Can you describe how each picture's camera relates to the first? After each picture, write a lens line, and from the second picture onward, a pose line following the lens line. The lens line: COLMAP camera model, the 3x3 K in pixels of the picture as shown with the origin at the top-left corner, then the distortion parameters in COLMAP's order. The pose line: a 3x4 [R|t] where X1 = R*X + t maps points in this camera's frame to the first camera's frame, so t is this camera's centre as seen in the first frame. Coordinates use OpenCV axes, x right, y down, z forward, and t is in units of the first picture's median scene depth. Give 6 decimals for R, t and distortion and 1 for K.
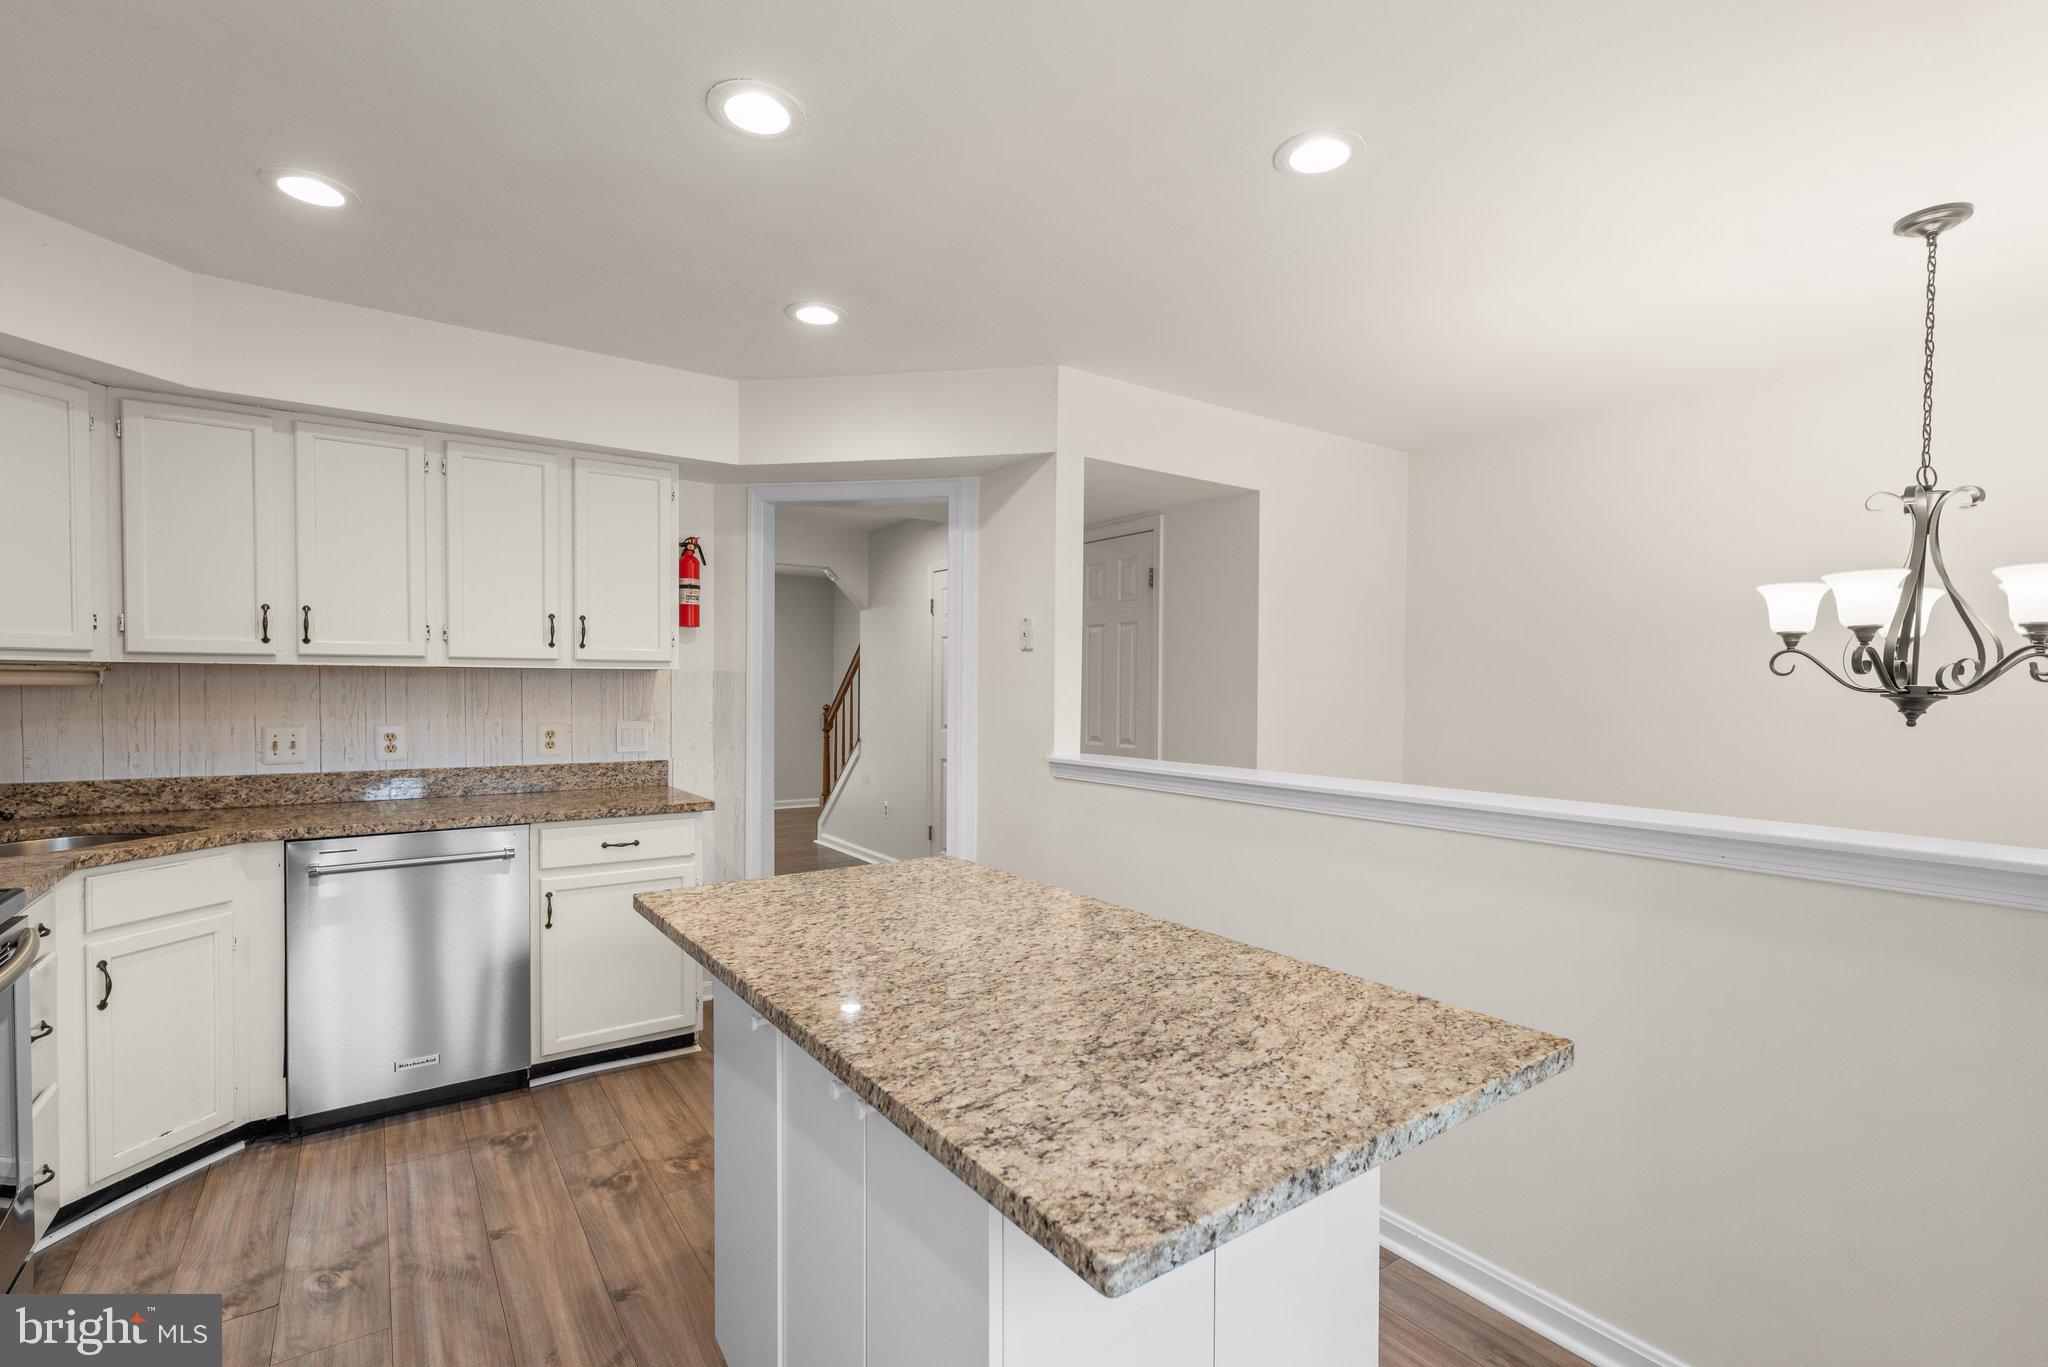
lens RADIAL K [[939.3, 0, 1046.3], [0, 939.3, 701.6], [0, 0, 1]] dist [0.001088, 0.000243]
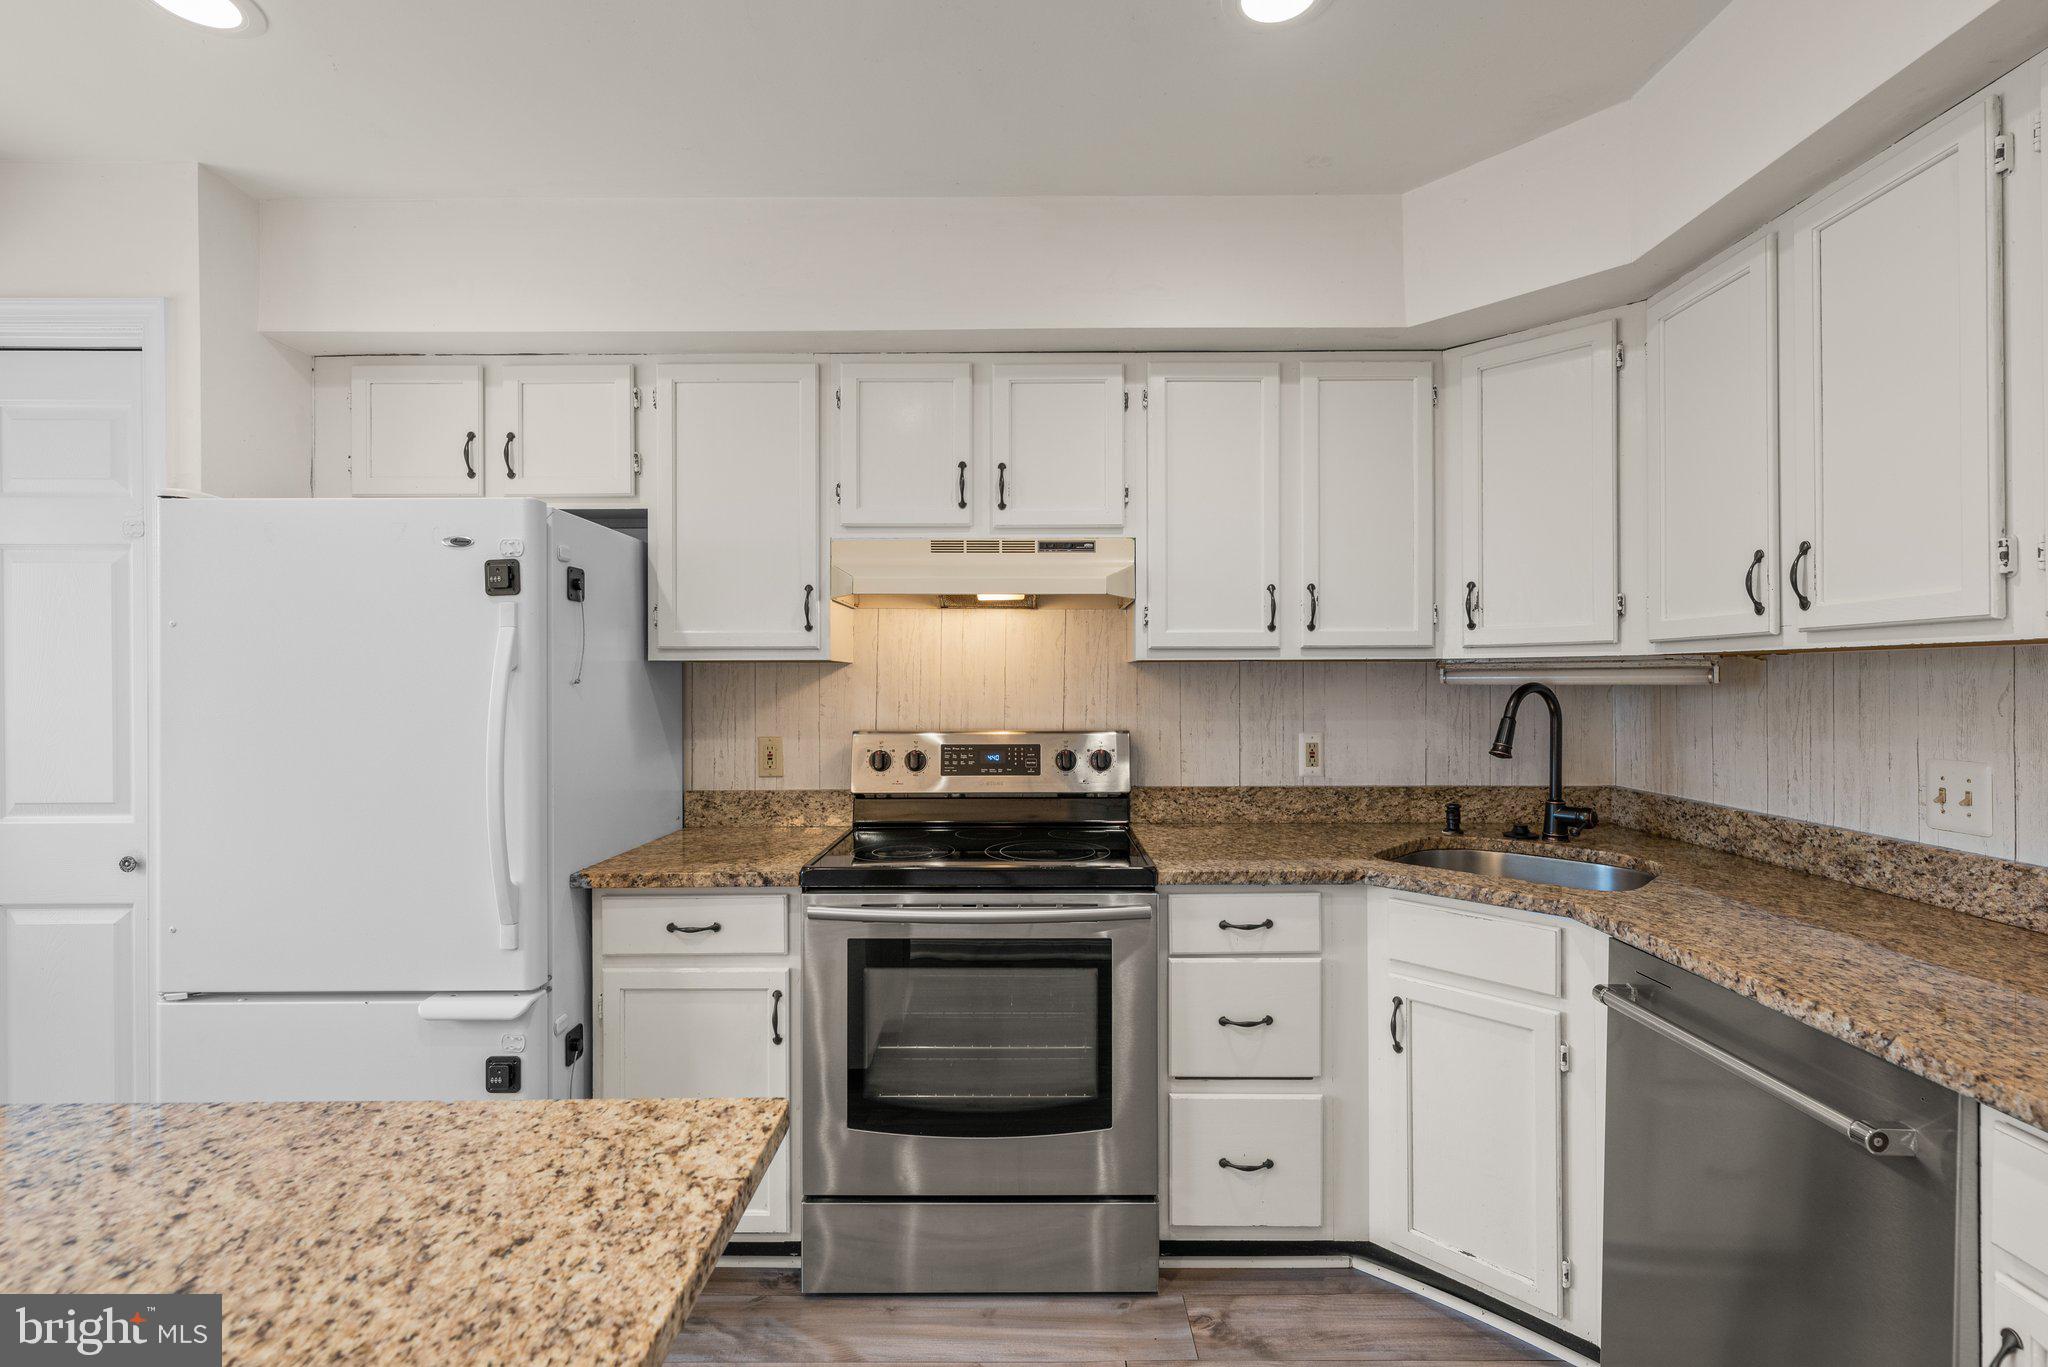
lens RADIAL K [[919.8, 0, 1029.9], [0, 919.8, 681.1], [0, 0, 1]] dist [0.002006, -0.000364]
pose [[-0.591096, -0.003682, -0.806593, -0.082128], [-0.014751, 0.999872, 0.006246, -0.017178], [0.806466, 0.015590, -0.591074, 0.991031]]
